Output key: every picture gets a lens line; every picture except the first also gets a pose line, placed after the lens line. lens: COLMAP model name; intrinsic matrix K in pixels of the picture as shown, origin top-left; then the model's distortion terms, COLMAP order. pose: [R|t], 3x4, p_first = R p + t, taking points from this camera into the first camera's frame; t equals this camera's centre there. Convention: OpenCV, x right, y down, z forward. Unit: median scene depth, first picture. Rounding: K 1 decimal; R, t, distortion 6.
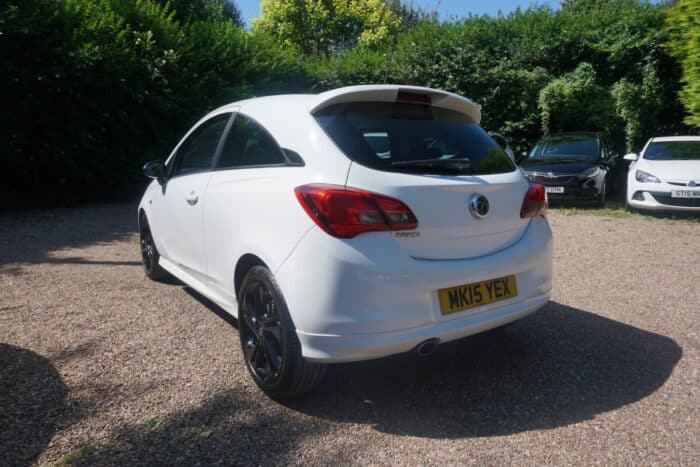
lens RADIAL K [[468.3, 0, 350.5], [0, 468.3, 229.7], [0, 0, 1]] dist [-0.049173, 0.028913]
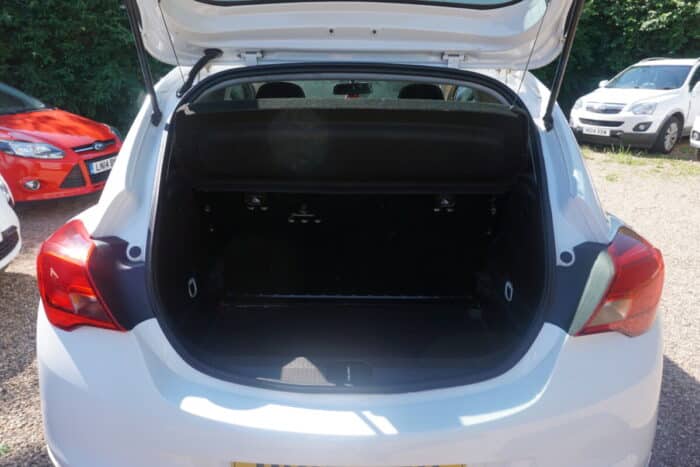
lens RADIAL K [[468.3, 0, 350.5], [0, 468.3, 229.7], [0, 0, 1]] dist [-0.049173, 0.028913]
pose [[0.819481, 0.165773, -0.548608, 0.108104], [-0.081420, 0.981218, 0.174874, -0.043590], [0.567294, -0.098639, 0.817587, 0.136537]]
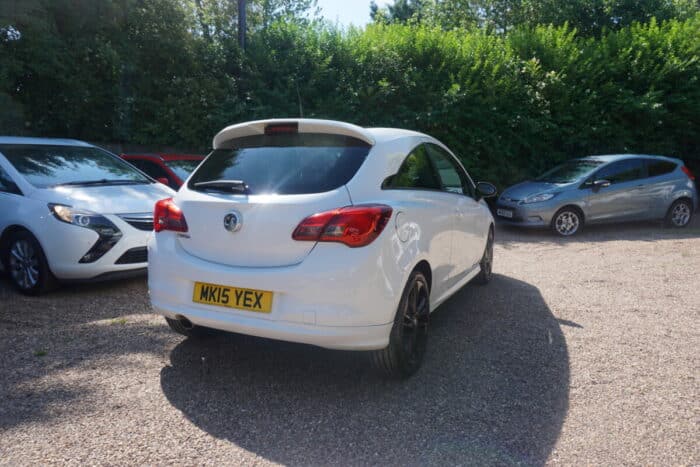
lens RADIAL K [[468.3, 0, 350.5], [0, 468.3, 229.7], [0, 0, 1]] dist [-0.049173, 0.028913]
pose [[0.492611, 0.084363, -0.866151, 0.302764], [-0.118824, 0.992489, 0.029088, -0.020893], [0.862099, 0.088591, 0.498935, 0.143544]]
